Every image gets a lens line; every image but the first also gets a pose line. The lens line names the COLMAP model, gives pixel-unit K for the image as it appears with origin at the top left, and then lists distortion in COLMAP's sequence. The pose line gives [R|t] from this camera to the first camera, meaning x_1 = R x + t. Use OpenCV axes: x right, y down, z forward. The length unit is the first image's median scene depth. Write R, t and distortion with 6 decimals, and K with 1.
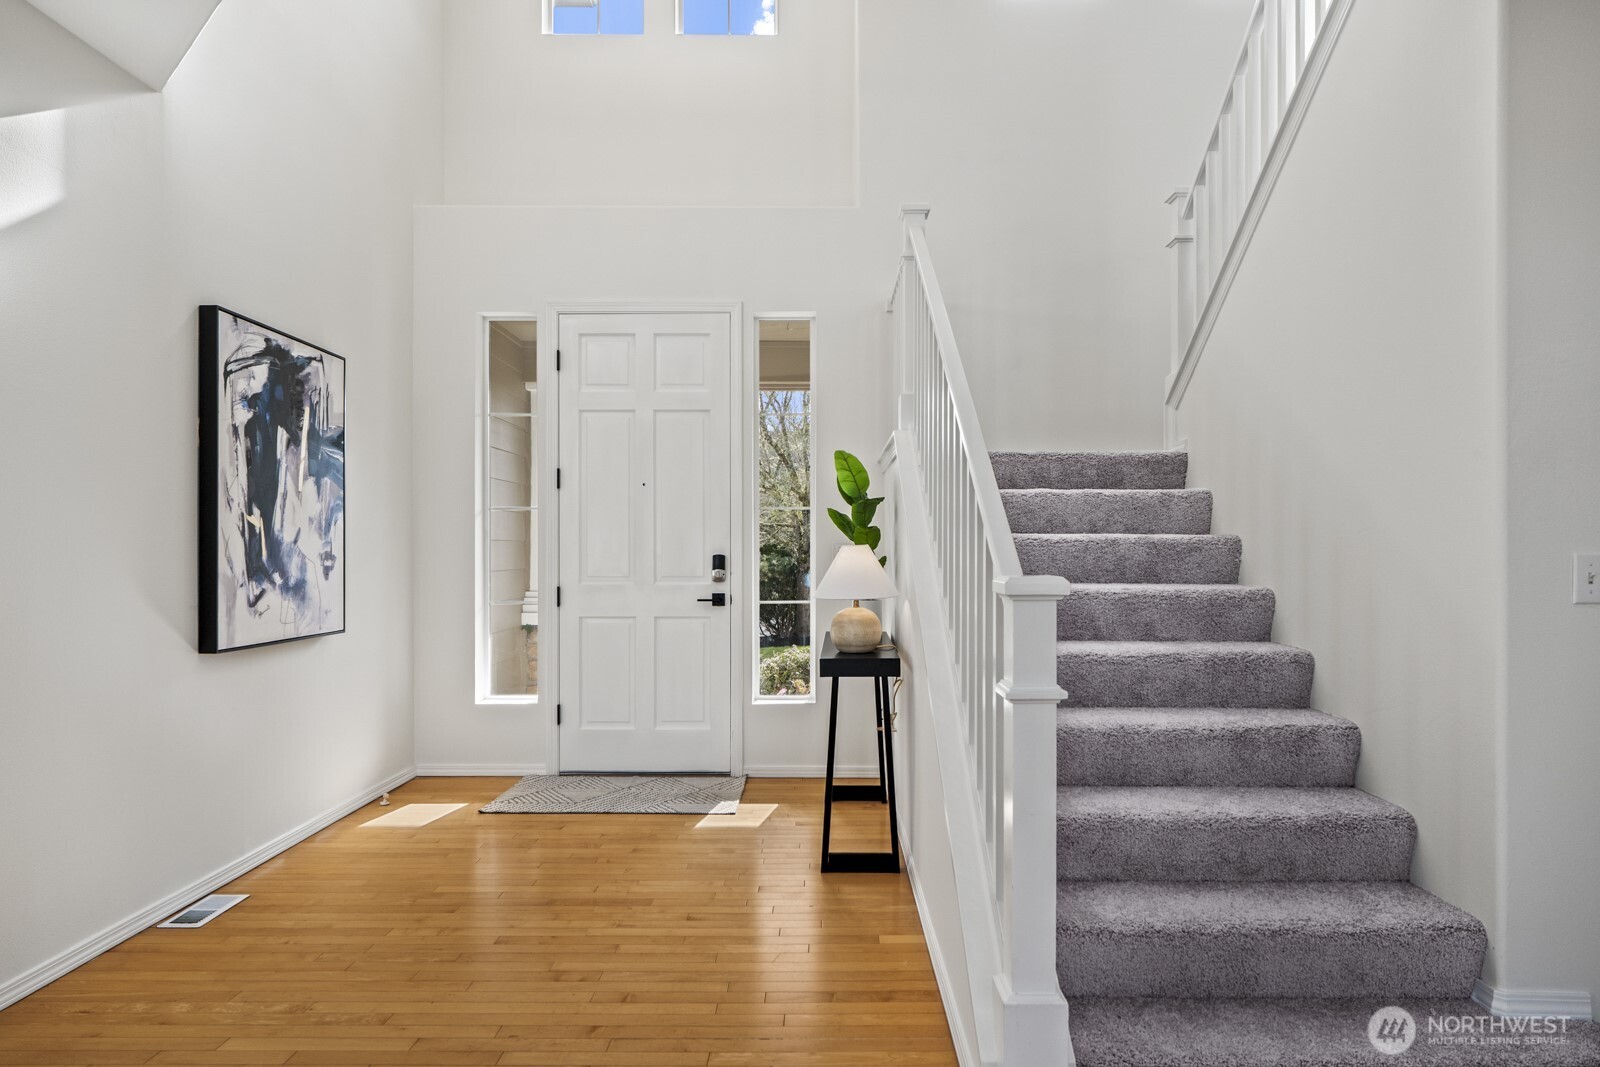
lens RADIAL K [[960.2, 0, 817.9], [0, 960.2, 554.9], [0, 0, 1]] dist [-0.000121, -0.000532]
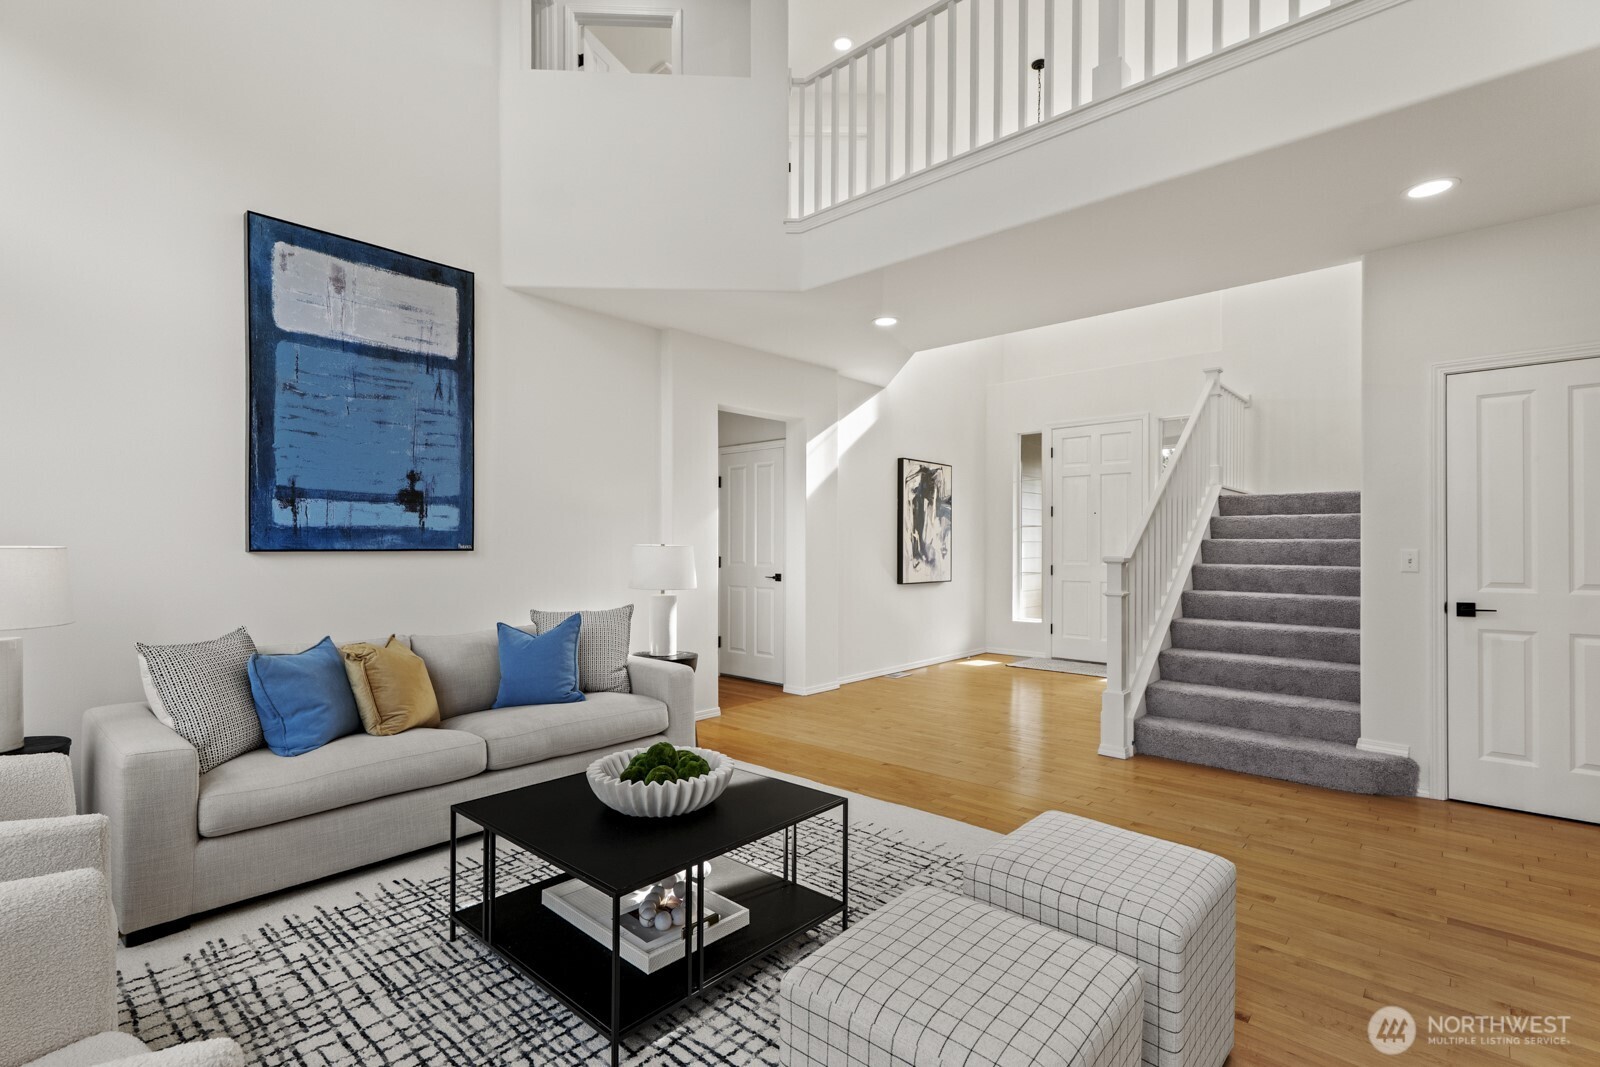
lens RADIAL K [[742.6, 0, 798.5], [0, 742.6, 542.2], [0, 0, 1]] dist [0.003324, -0.000239]
pose [[0.746440, -0.002264, -0.665449, 0.514886], [-0.004708, 0.999951, -0.008683, 0.001630], [0.665436, 0.009614, 0.746393, -0.714926]]
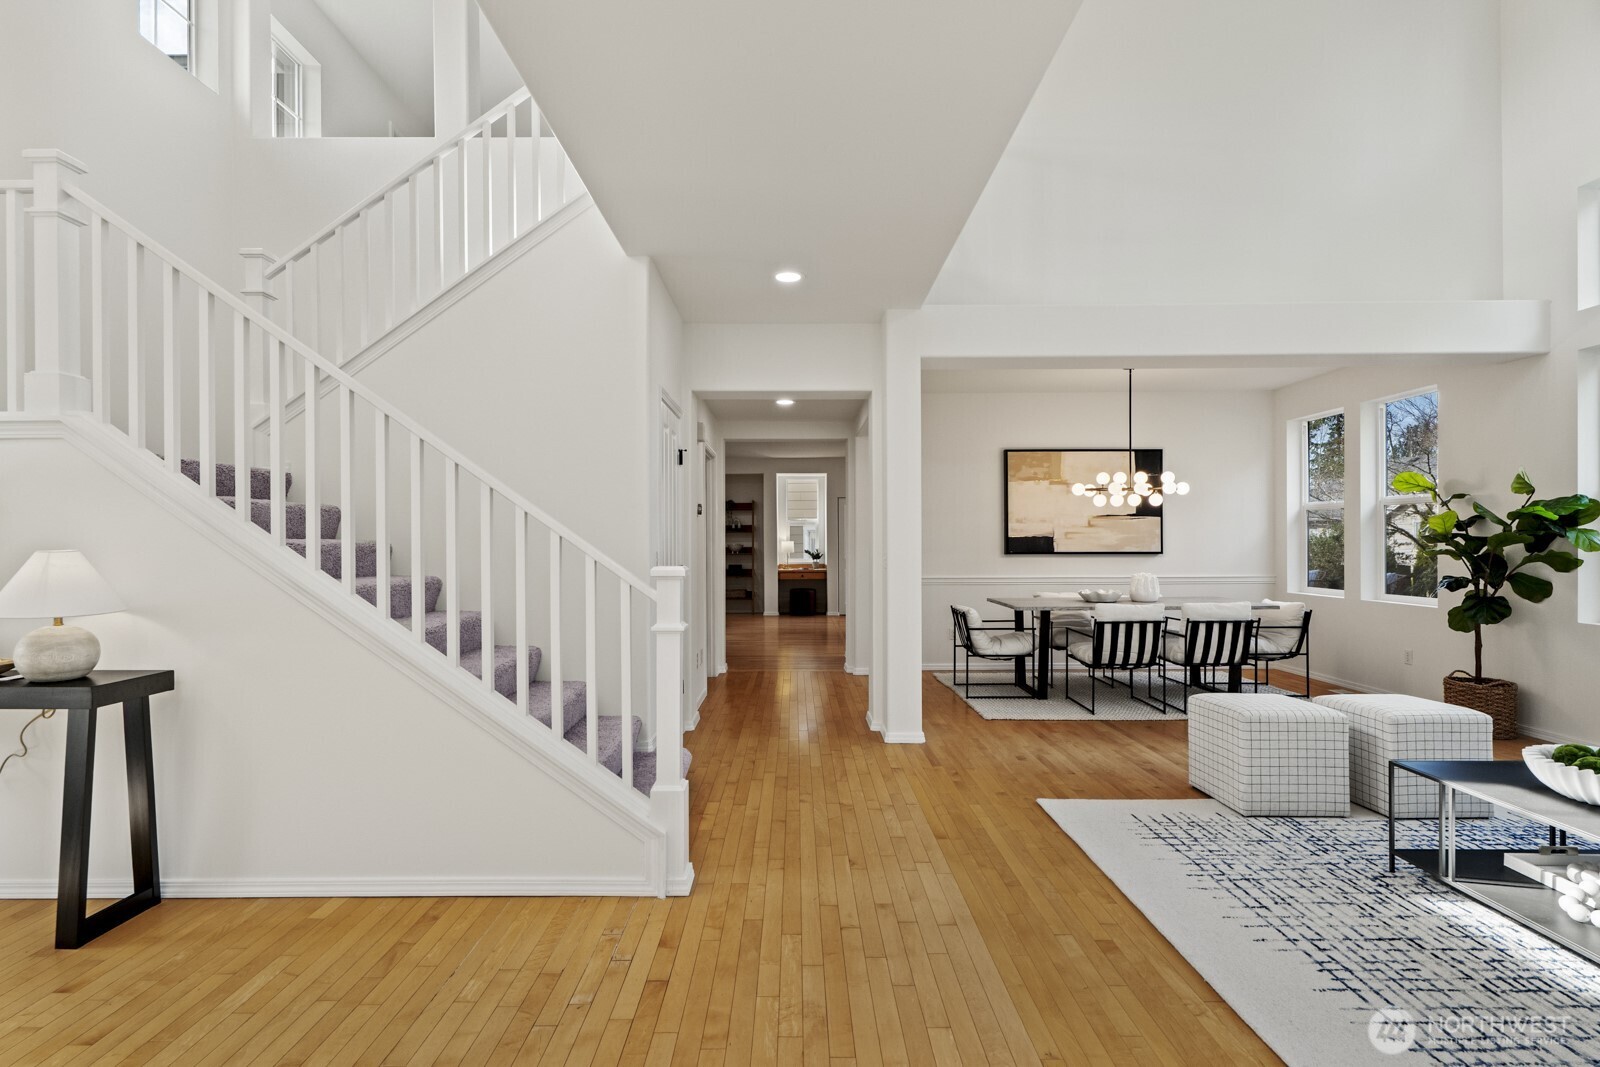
lens RADIAL K [[742.6, 0, 795.7], [0, 742.6, 543.3], [0, 0, 1]] dist [0.003324, -0.000239]
pose [[0.001793, -0.002368, 0.999996, -0.611609], [0.009382, 0.999953, 0.002351, -0.012303], [-0.999954, 0.009377, 0.001815, 0.366674]]
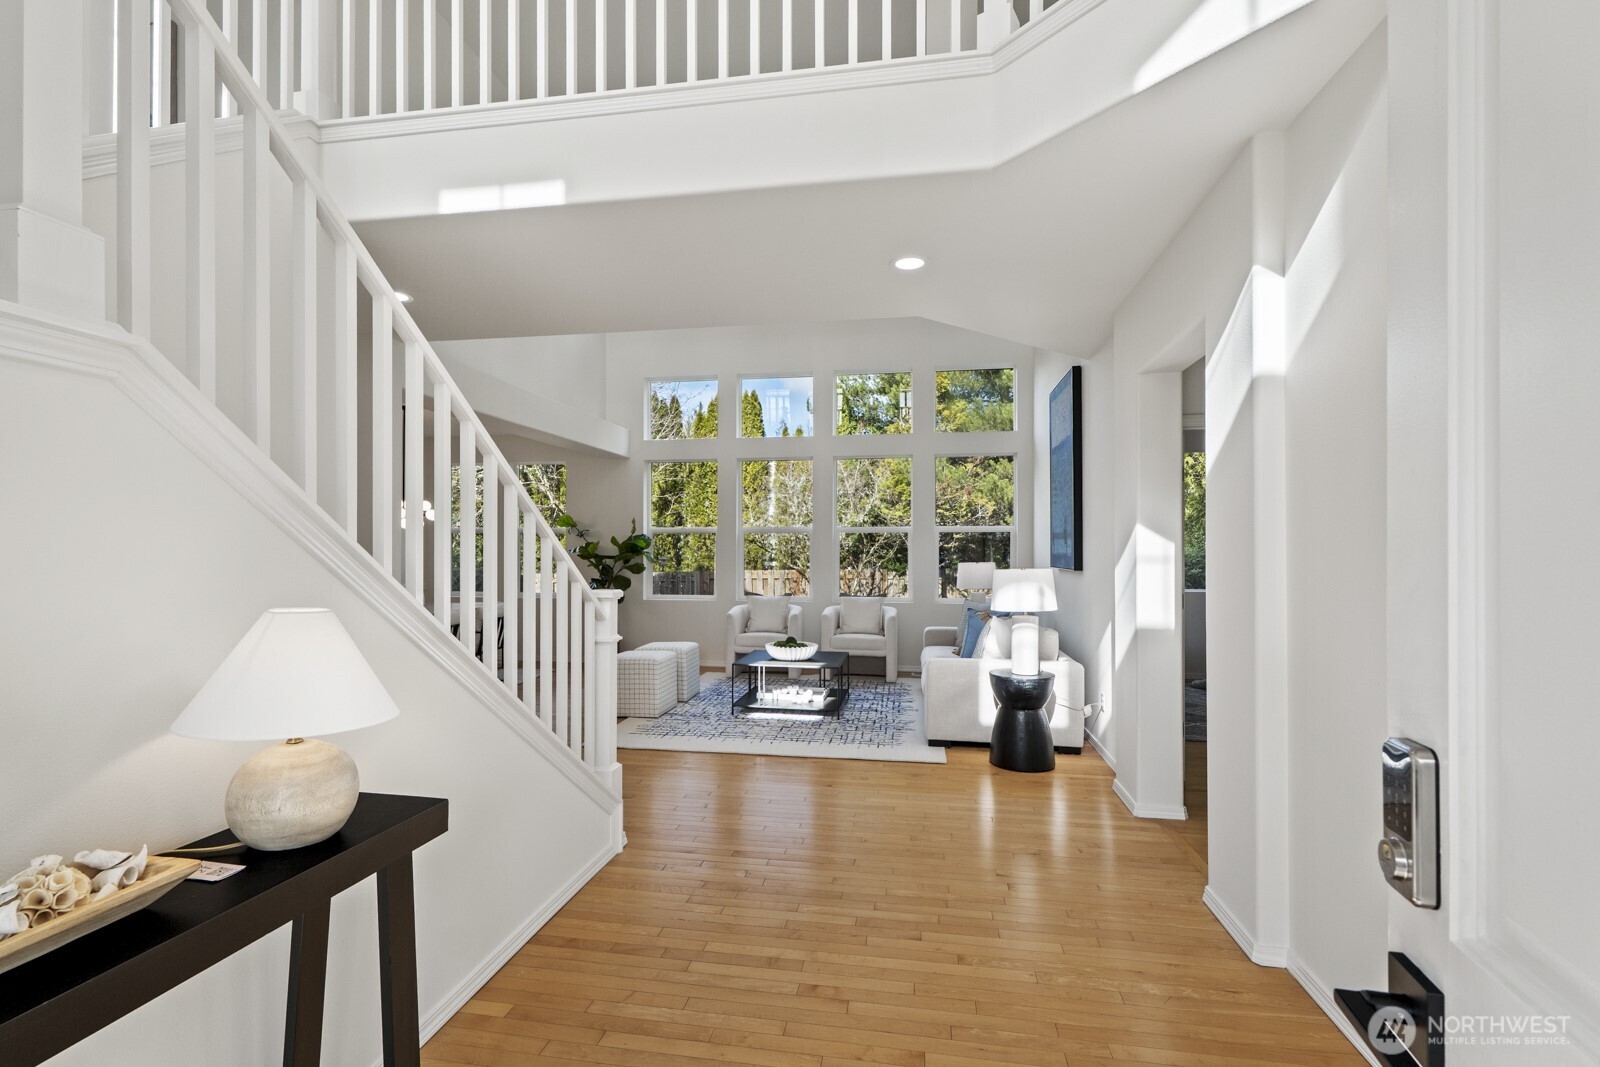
lens RADIAL K [[742.6, 0, 792.6], [0, 742.6, 539.4], [0, 0, 1]] dist [0.003324, -0.000239]
pose [[-0.986252, -0.001768, 0.165238, -0.261280], [-0.003130, 0.999963, -0.007981, -0.042883], [-0.165218, -0.008388, -0.986221, 1.336470]]
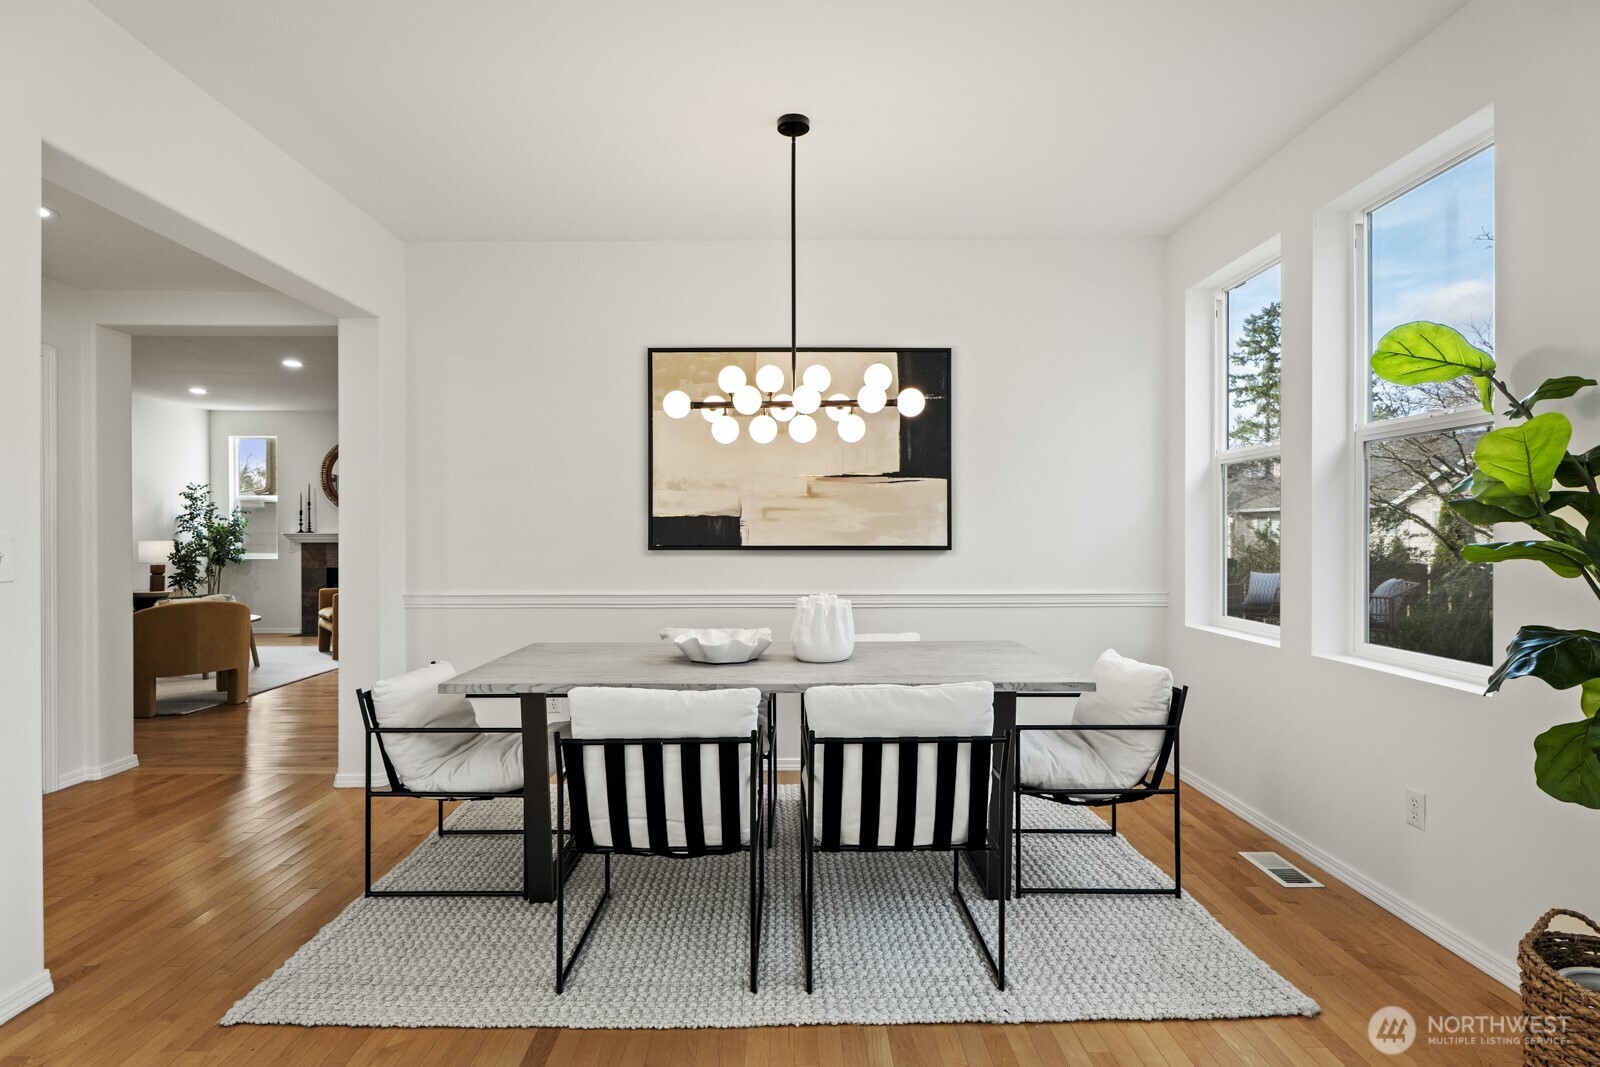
lens RADIAL K [[778.3, 0, 794.9], [0, 778.3, 537.1], [0, 0, 1]] dist [0.001234, 0.000881]
pose [[-0.005758, -0.005585, 0.999968, 0.271902], [0.007035, 0.999959, 0.005625, 0.004114], [-0.999959, 0.007067, -0.005718, -0.365905]]
